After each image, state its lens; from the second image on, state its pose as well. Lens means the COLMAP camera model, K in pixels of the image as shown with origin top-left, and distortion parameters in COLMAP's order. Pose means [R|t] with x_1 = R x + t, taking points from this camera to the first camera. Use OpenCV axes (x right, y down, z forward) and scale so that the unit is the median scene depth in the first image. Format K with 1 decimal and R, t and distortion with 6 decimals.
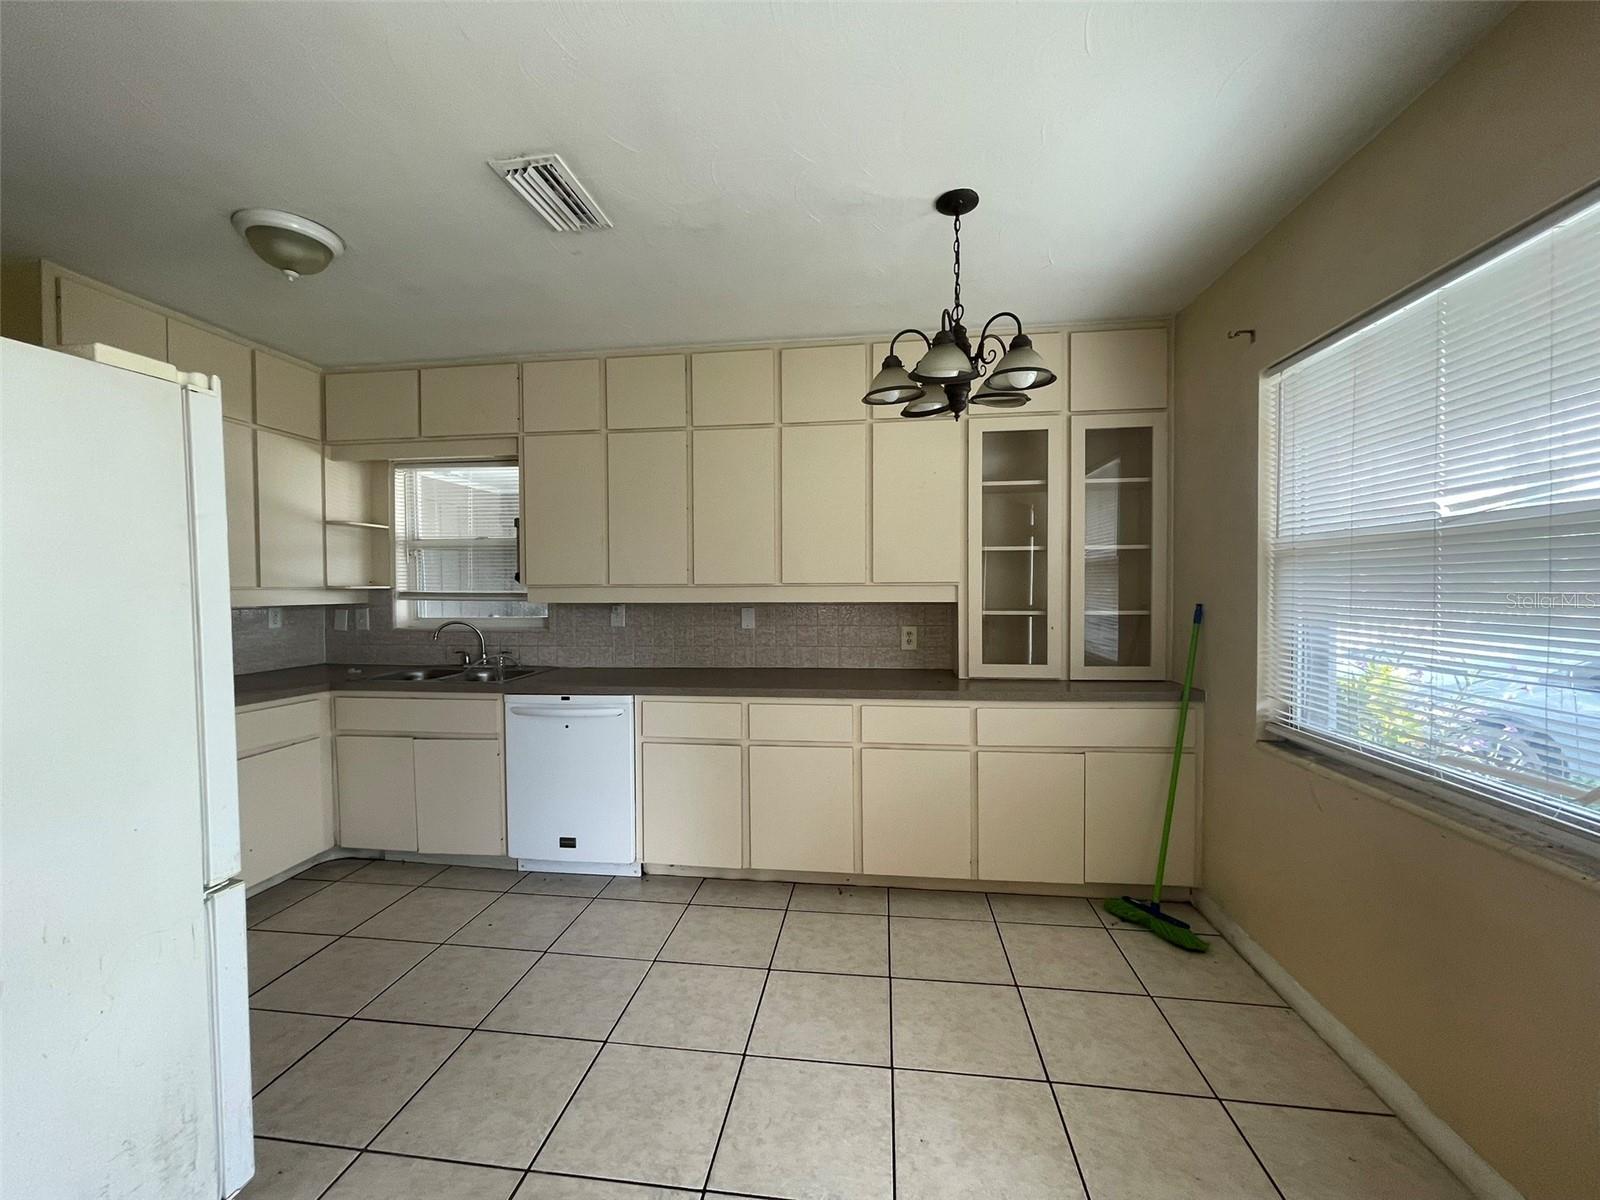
lens RADIAL K [[649.4, 0, 799.3], [0, 649.4, 602.2], [0, 0, 1]] dist [0.003065, 0.000343]
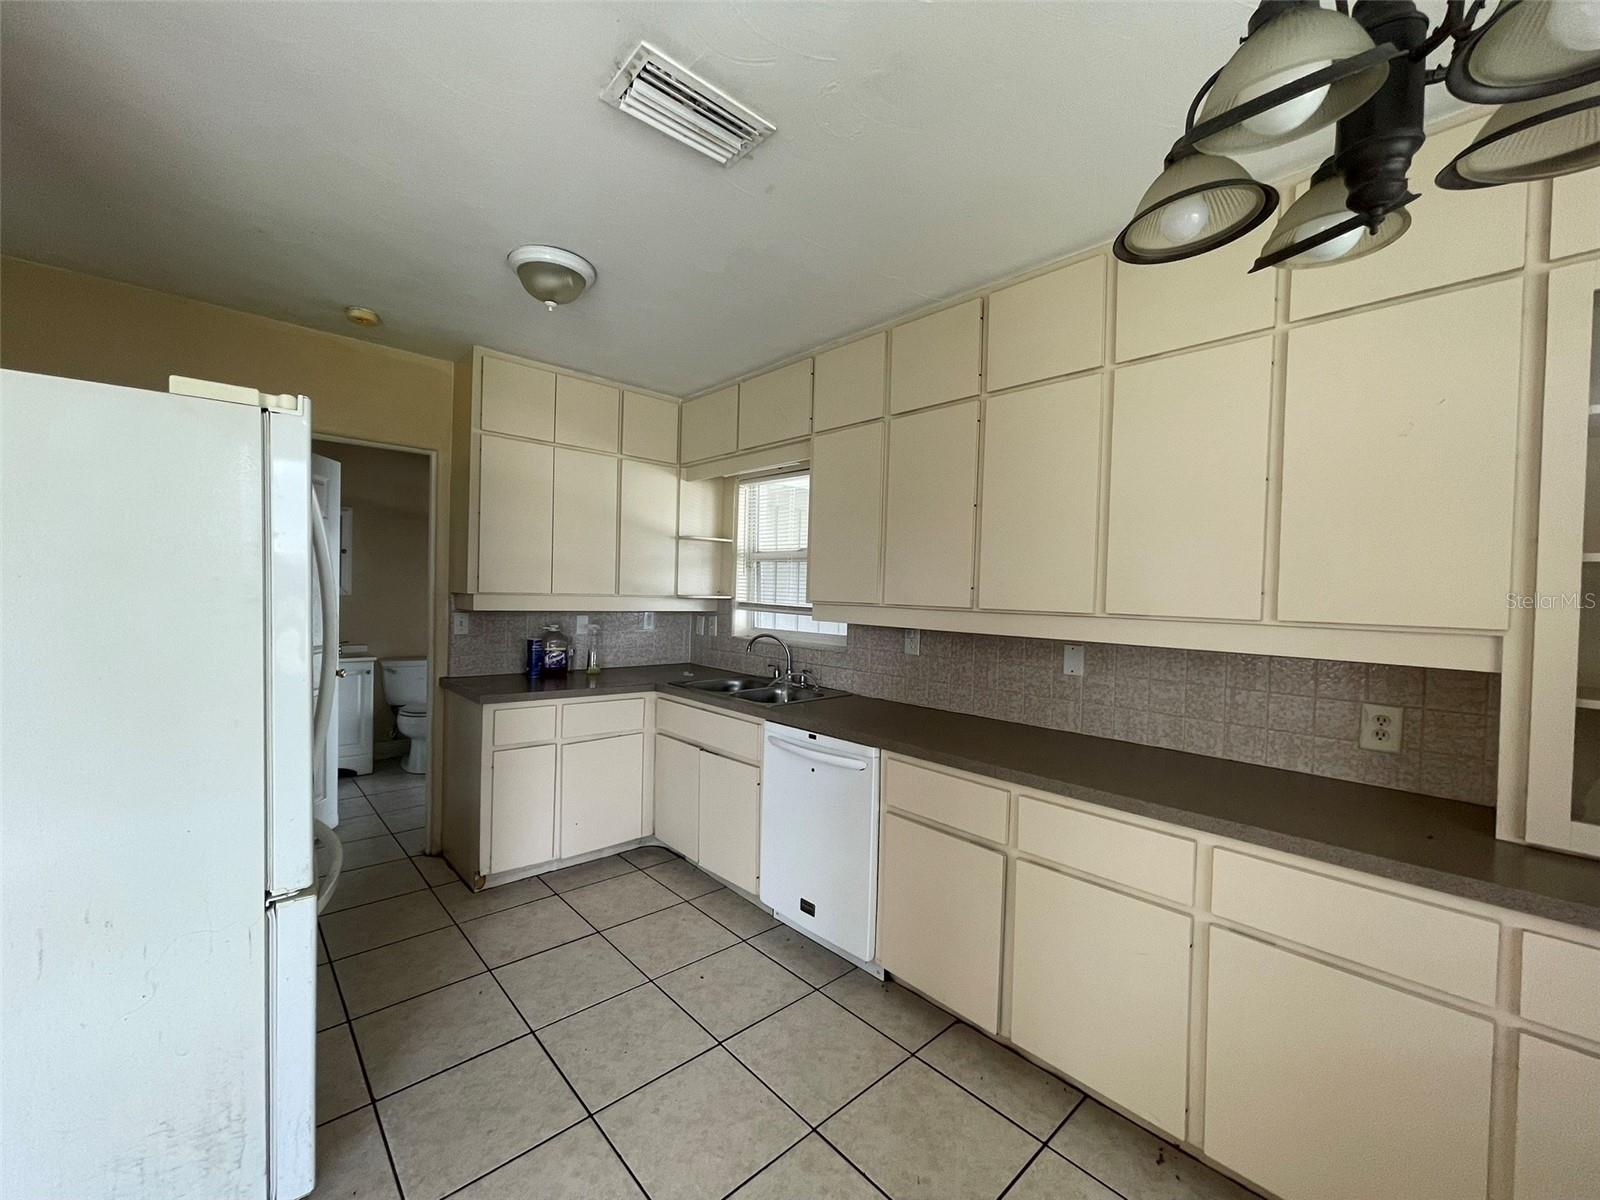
lens RADIAL K [[649.4, 0, 799.3], [0, 649.4, 602.2], [0, 0, 1]] dist [0.003065, 0.000343]
pose [[0.764837, 0.038429, -0.643077, 0.147951], [-0.047540, 0.998864, 0.003148, -0.026495], [0.642467, 0.028164, 0.765795, 0.296811]]
